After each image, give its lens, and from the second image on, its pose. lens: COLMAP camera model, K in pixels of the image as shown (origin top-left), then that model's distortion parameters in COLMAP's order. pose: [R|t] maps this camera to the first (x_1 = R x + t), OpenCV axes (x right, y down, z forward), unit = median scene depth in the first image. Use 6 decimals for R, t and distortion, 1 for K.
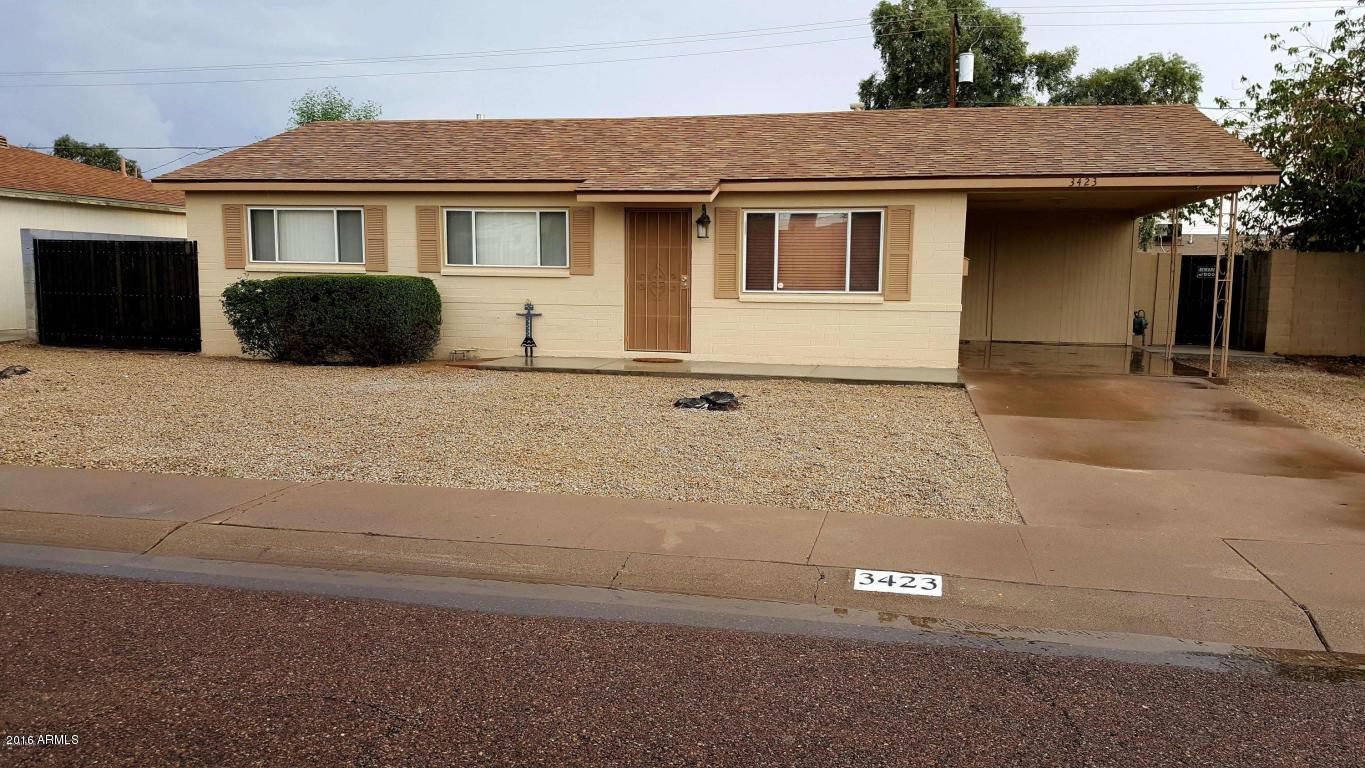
lens RADIAL K [[1004.5, 0, 684.8], [0, 1004.5, 387.0], [0, 0, 1]] dist [0.057684, -0.031292]
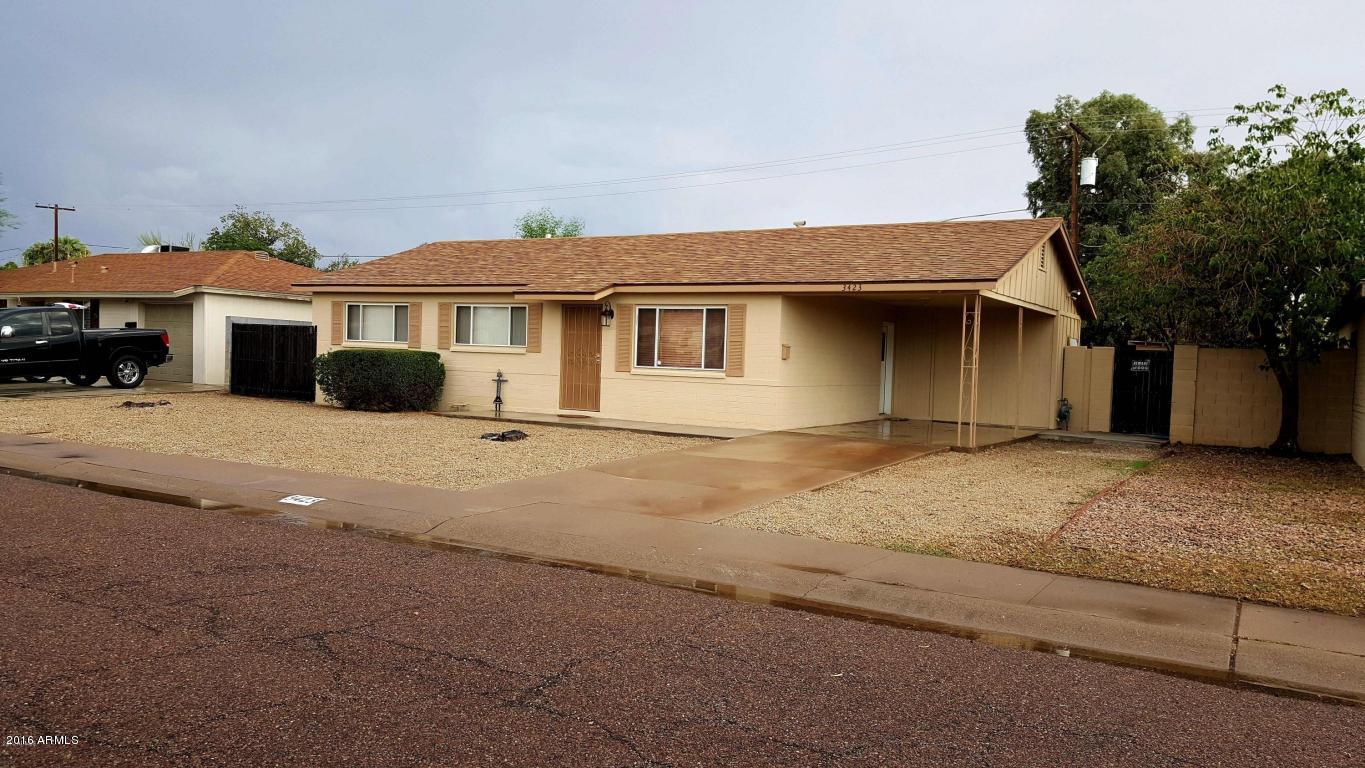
lens RADIAL K [[1004.5, 0, 688.2], [0, 1004.5, 390.7], [0, 0, 1]] dist [0.057684, -0.031292]
pose [[0.948353, 0.031809, -0.315618, 0.527958], [-0.059013, 0.995282, -0.077013, 0.033109], [0.311680, 0.091661, 0.945756, -0.221777]]
